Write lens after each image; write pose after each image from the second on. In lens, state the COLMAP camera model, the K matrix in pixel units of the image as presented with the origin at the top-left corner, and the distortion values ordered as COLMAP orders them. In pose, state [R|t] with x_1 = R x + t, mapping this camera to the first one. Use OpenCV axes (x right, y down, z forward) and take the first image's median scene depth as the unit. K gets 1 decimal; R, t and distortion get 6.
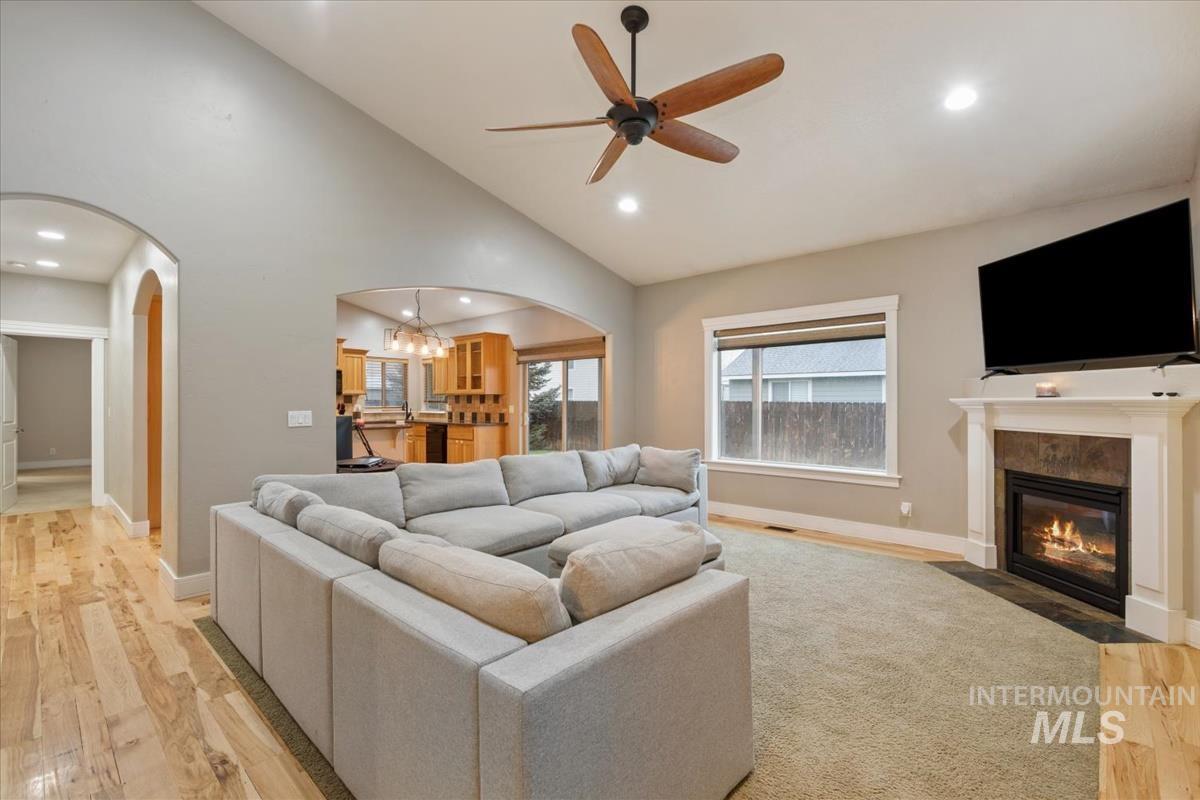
lens RADIAL K [[532.7, 0, 600.0], [0, 532.7, 400.0], [0, 0, 1]] dist [-0.001761, -0.015682]
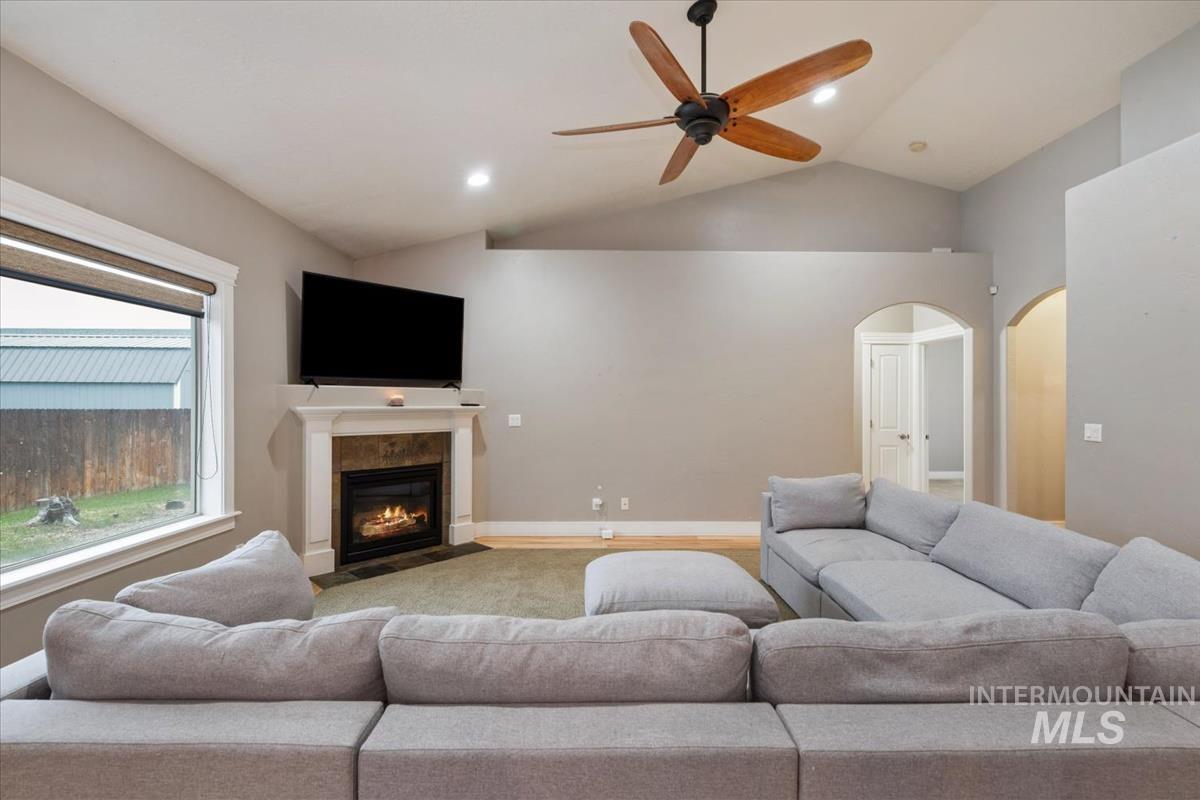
lens RADIAL K [[517.8, 0, 603.9], [0, 517.8, 392.8], [0, 0, 1]] dist [-0.004882, -0.001114]
pose [[-0.697834, 0.013606, 0.716130, -0.399777], [-0.004398, 0.999719, -0.023279, -0.009851], [-0.716246, -0.019395, -0.697578, 1.459534]]
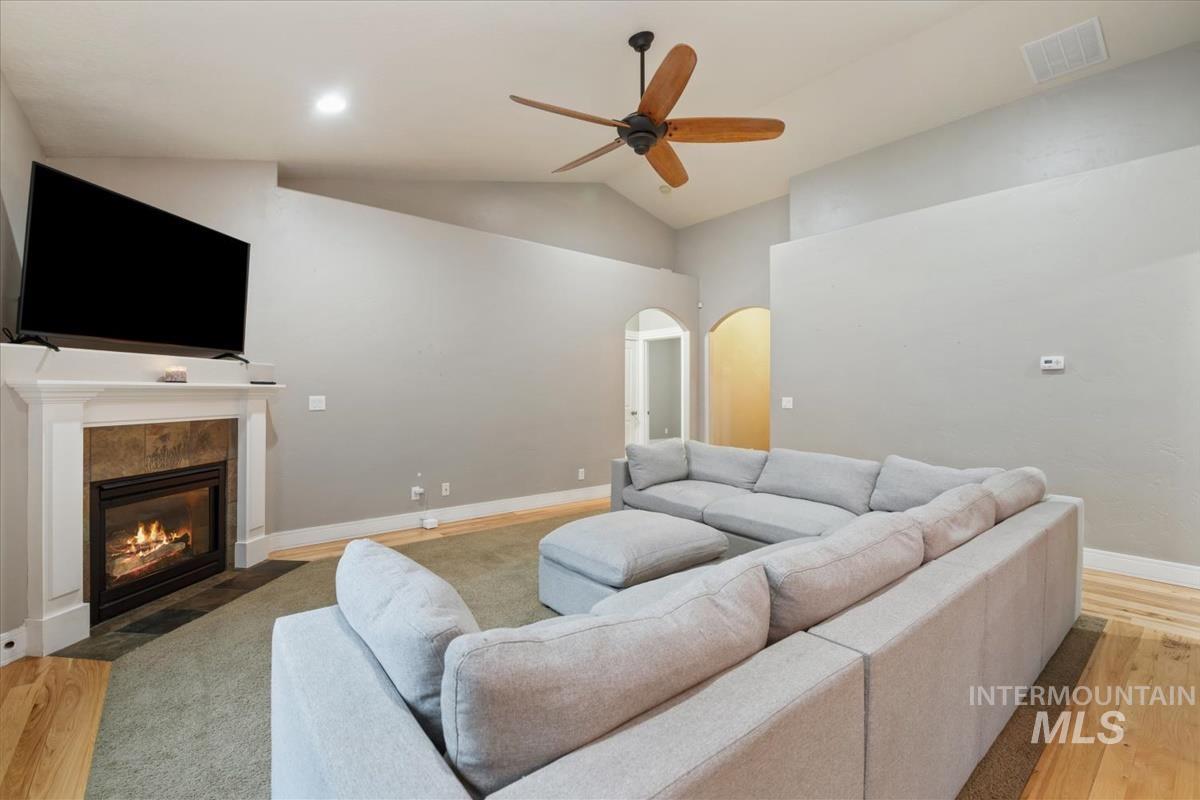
lens RADIAL K [[509.3, 0, 601.0], [0, 509.3, 382.0], [0, 0, 1]] dist [-0.000318, -0.012663]
pose [[-0.991447, 0.001017, 0.130502, 0.008308], [-0.002072, 0.999721, -0.023532, 0.012396], [-0.130490, -0.023601, -0.991169, 1.692975]]
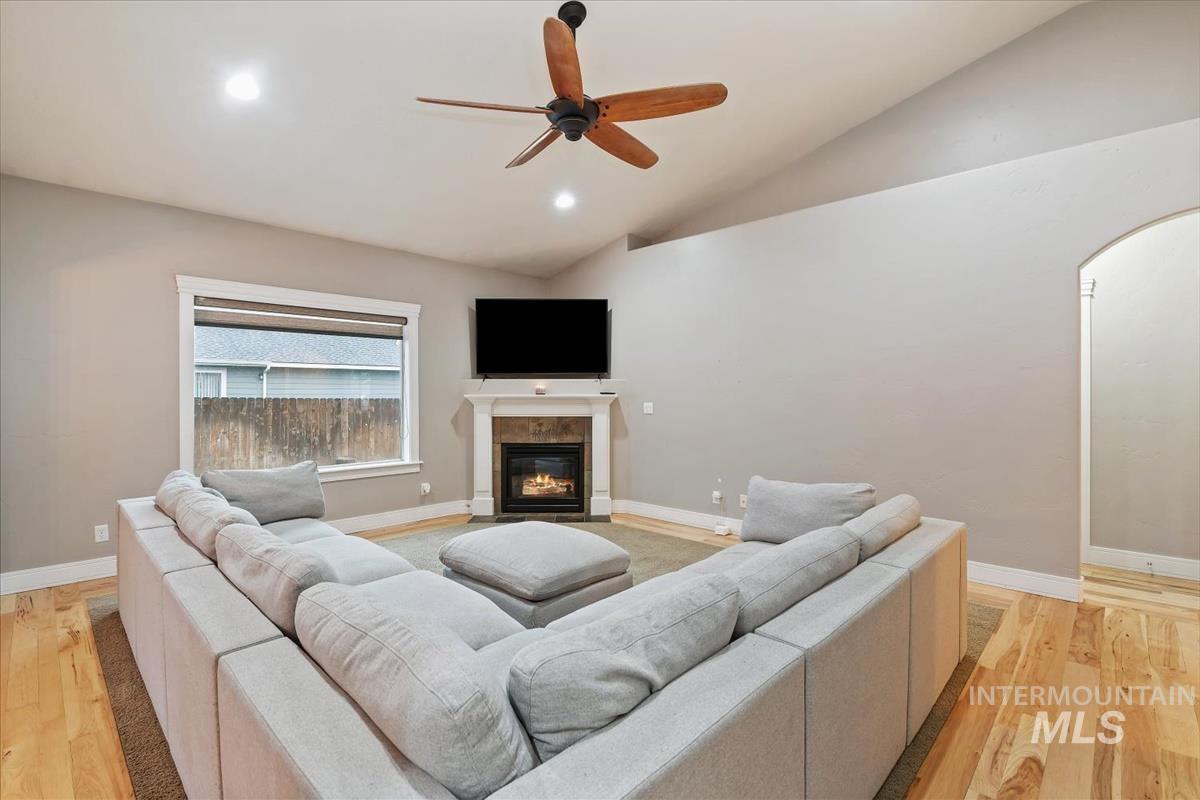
lens RADIAL K [[548.9, 0, 596.1], [0, 548.9, 390.6], [0, 0, 1]] dist [-0.003005, -0.000387]
pose [[0.018125, 0.007336, 0.999809, -0.808356], [-0.003733, 0.999967, -0.007269, -0.005002], [-0.999829, -0.003601, 0.018152, 0.764640]]
